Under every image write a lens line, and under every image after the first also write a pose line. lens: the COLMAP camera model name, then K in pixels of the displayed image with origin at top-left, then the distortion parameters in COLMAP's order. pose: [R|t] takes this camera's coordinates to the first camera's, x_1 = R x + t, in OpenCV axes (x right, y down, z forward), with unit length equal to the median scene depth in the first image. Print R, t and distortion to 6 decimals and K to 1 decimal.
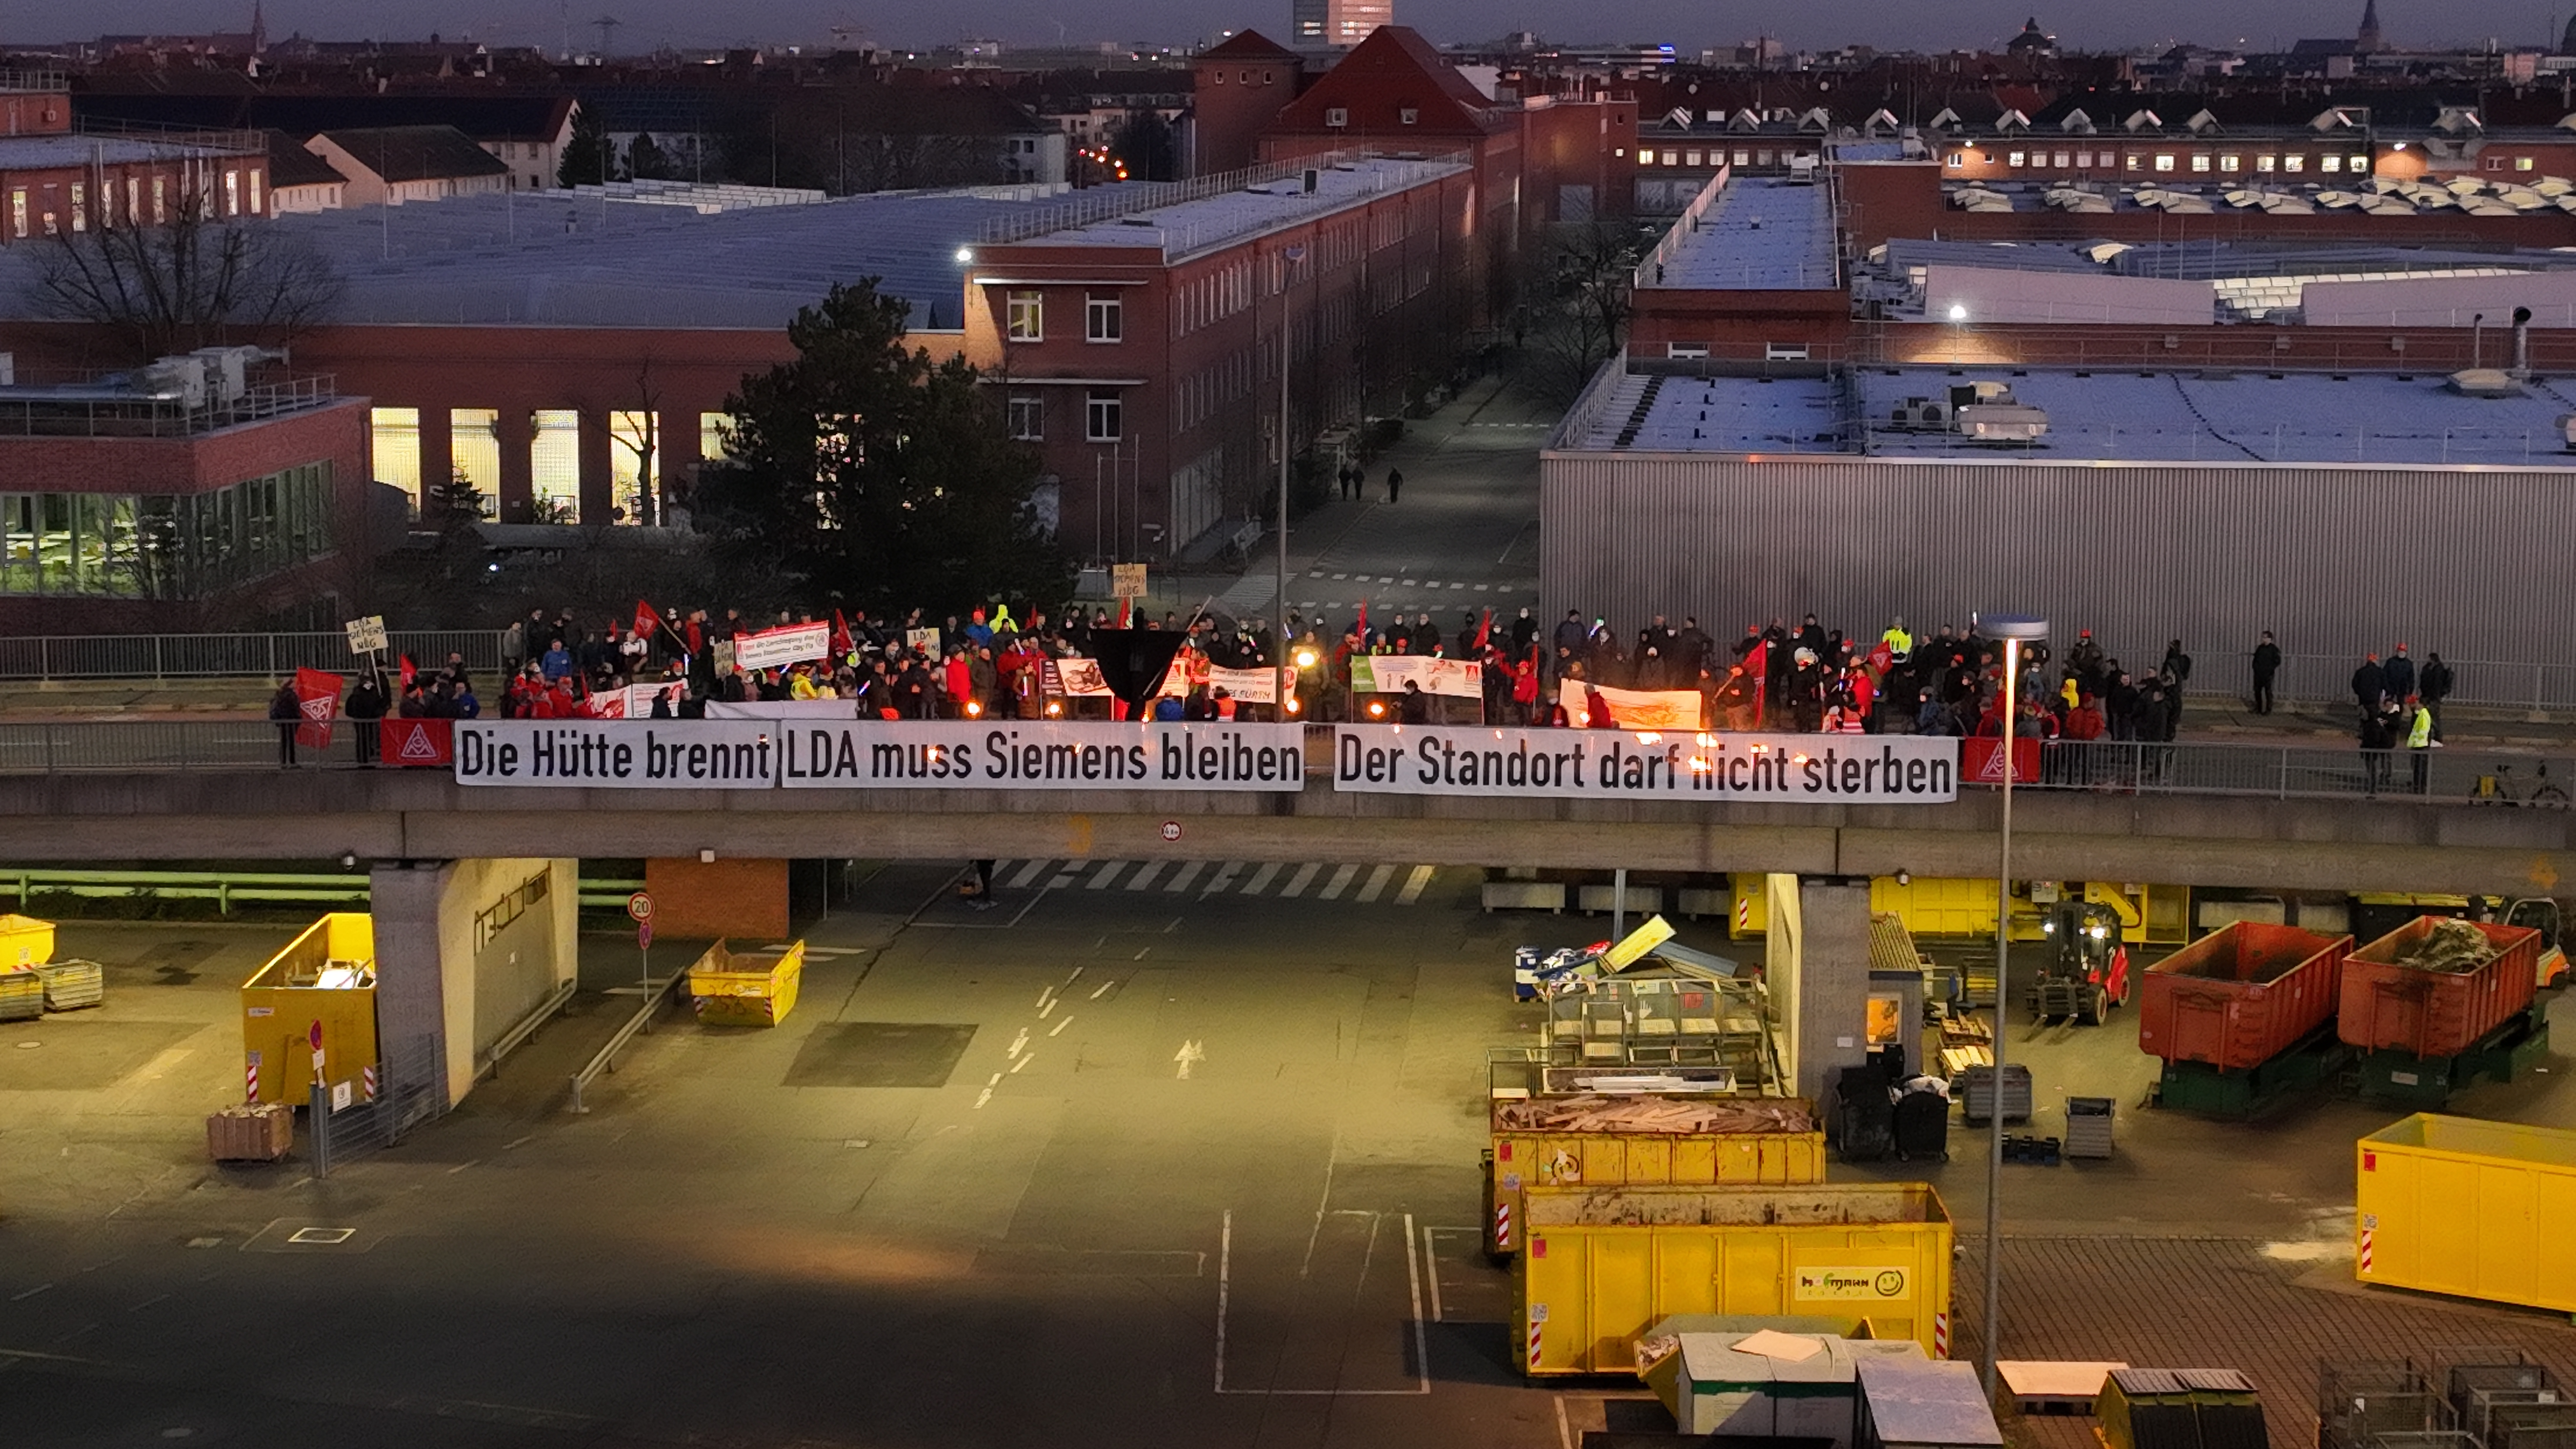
lens RADIAL K [[4247.4, 0, 1287.8], [0, 4247.4, 724.8], [0, 0, 1]] dist [-0.025019, 0.000000]
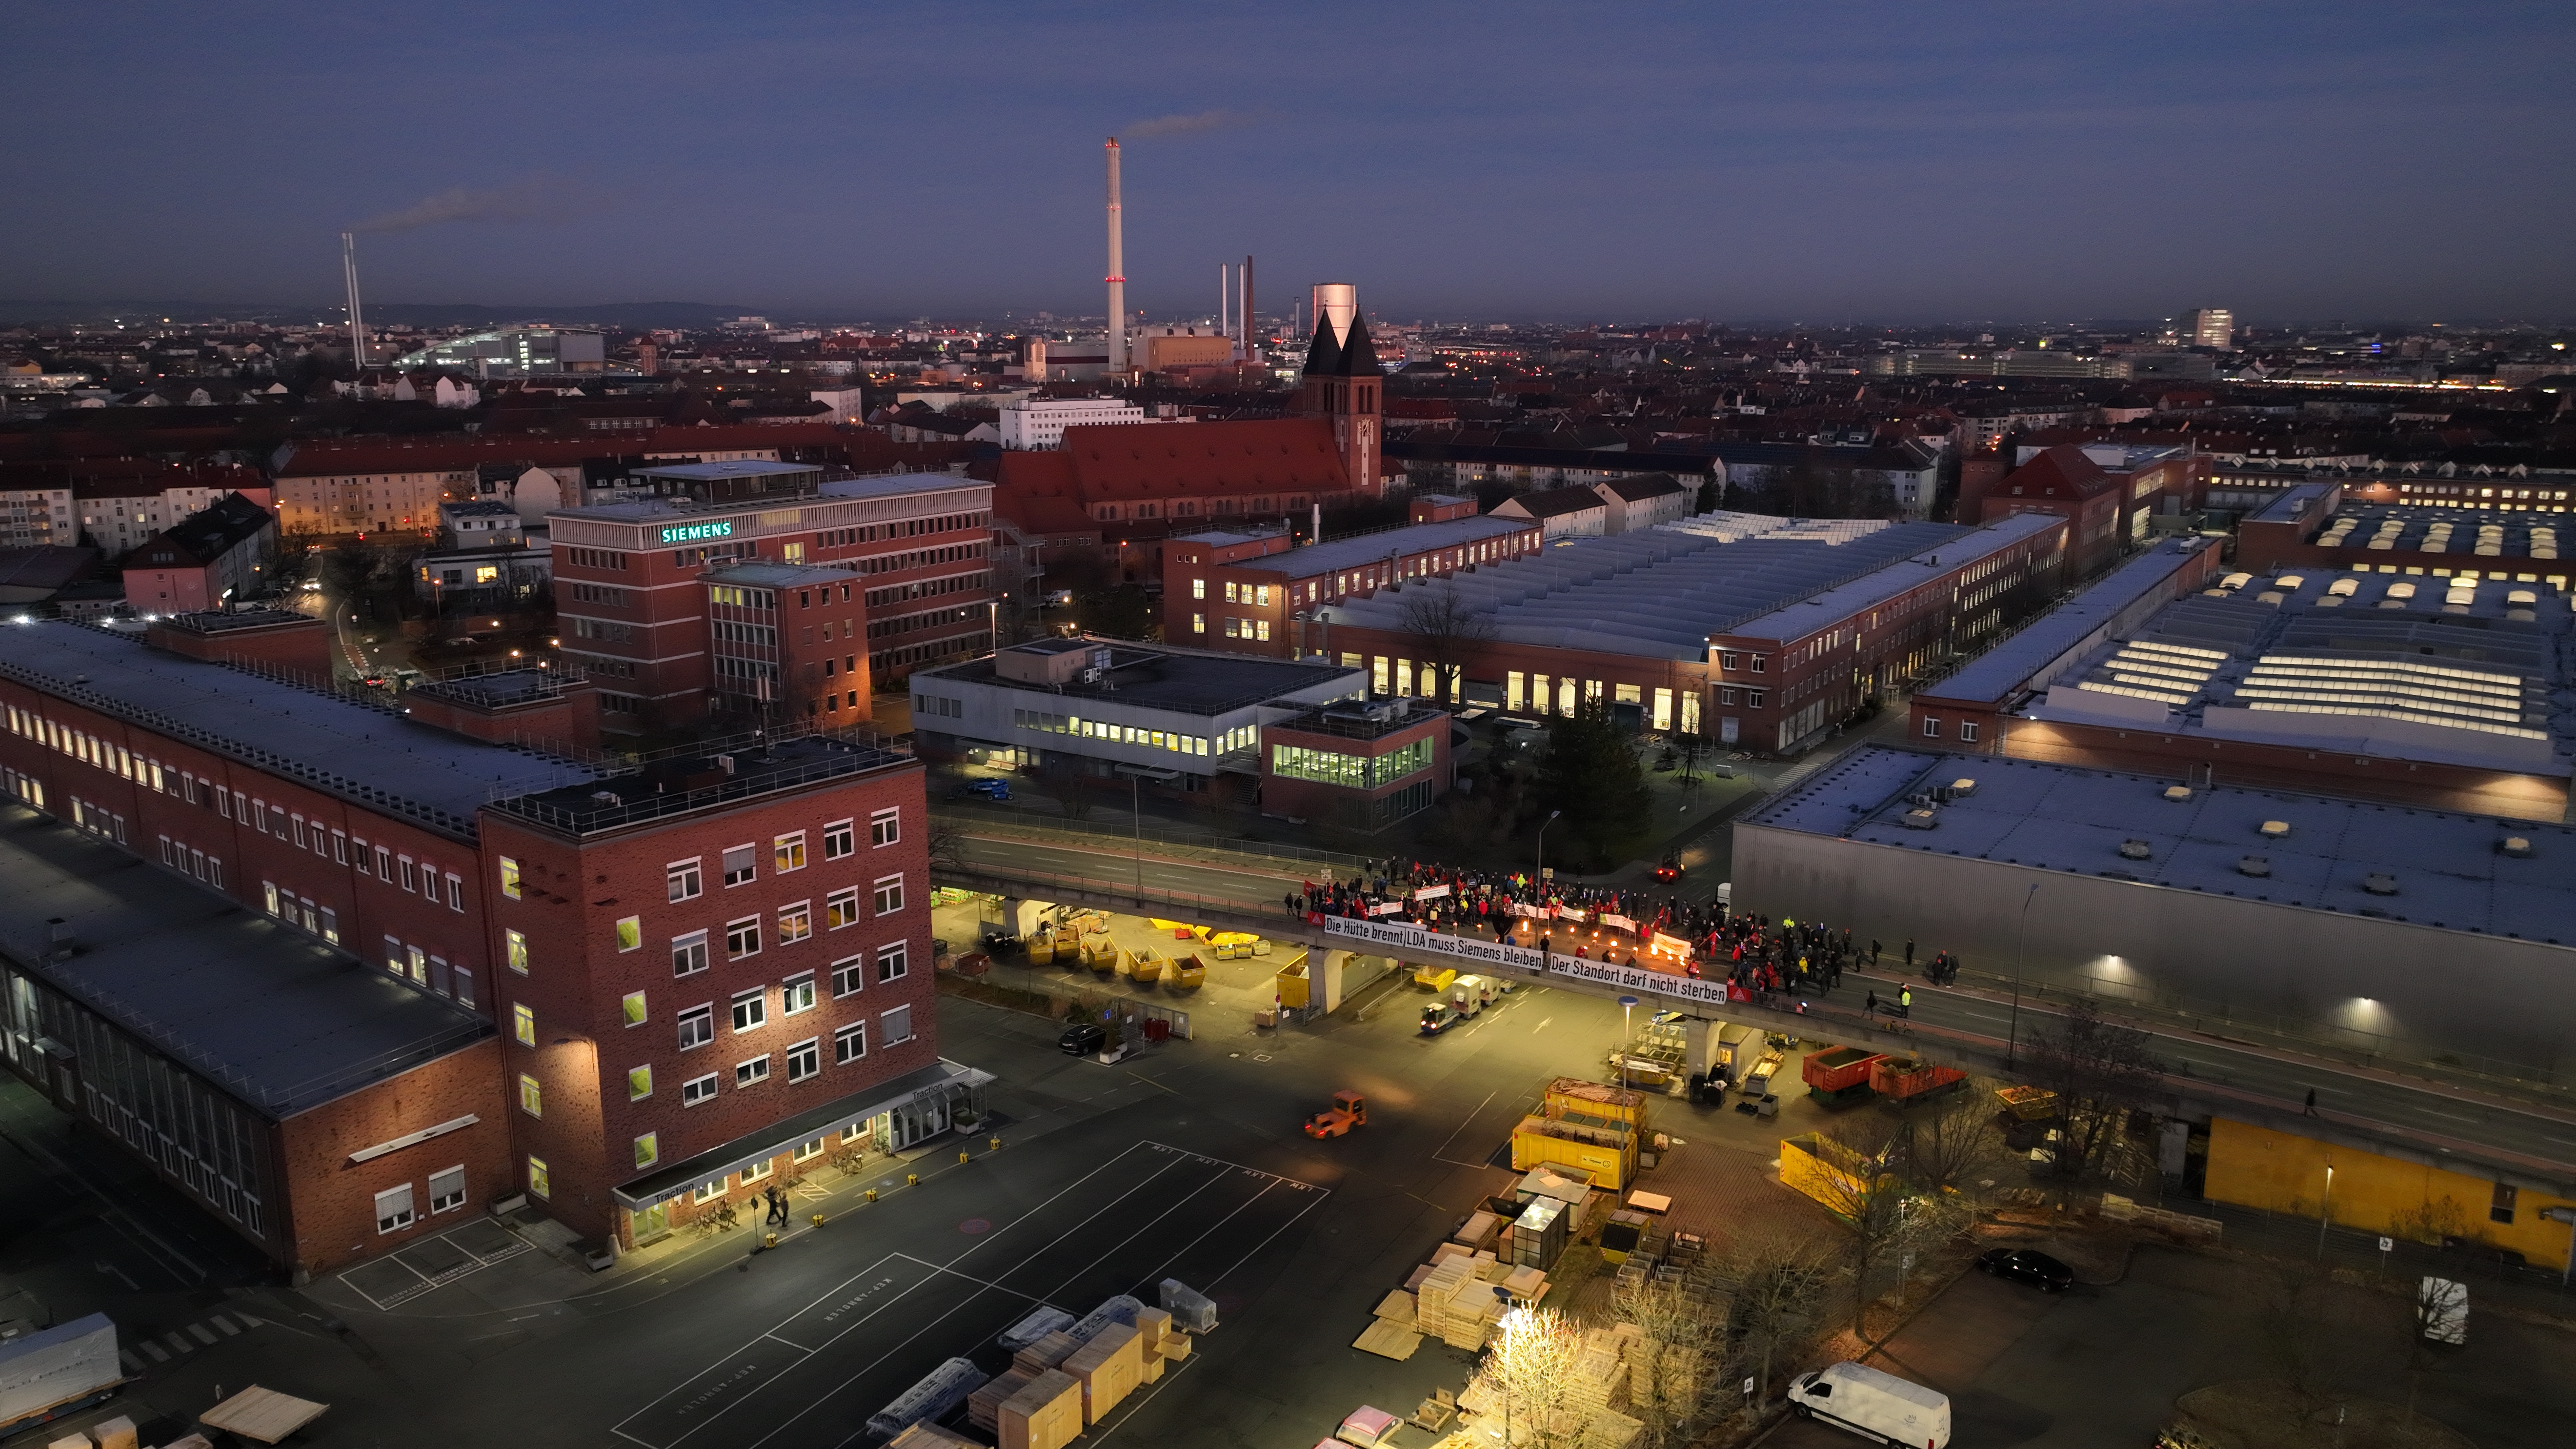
lens RADIAL K [[1857.5, 0, 1290.2], [0, 1857.5, 726.4], [0, 0, 1]] dist [-0.006353, -0.000495]
pose [[0.891248, 0.091500, -0.444189, 0.430876], [-0.059412, 0.994551, 0.085663, -0.271542], [0.449607, -0.049957, 0.891828, -0.392177]]
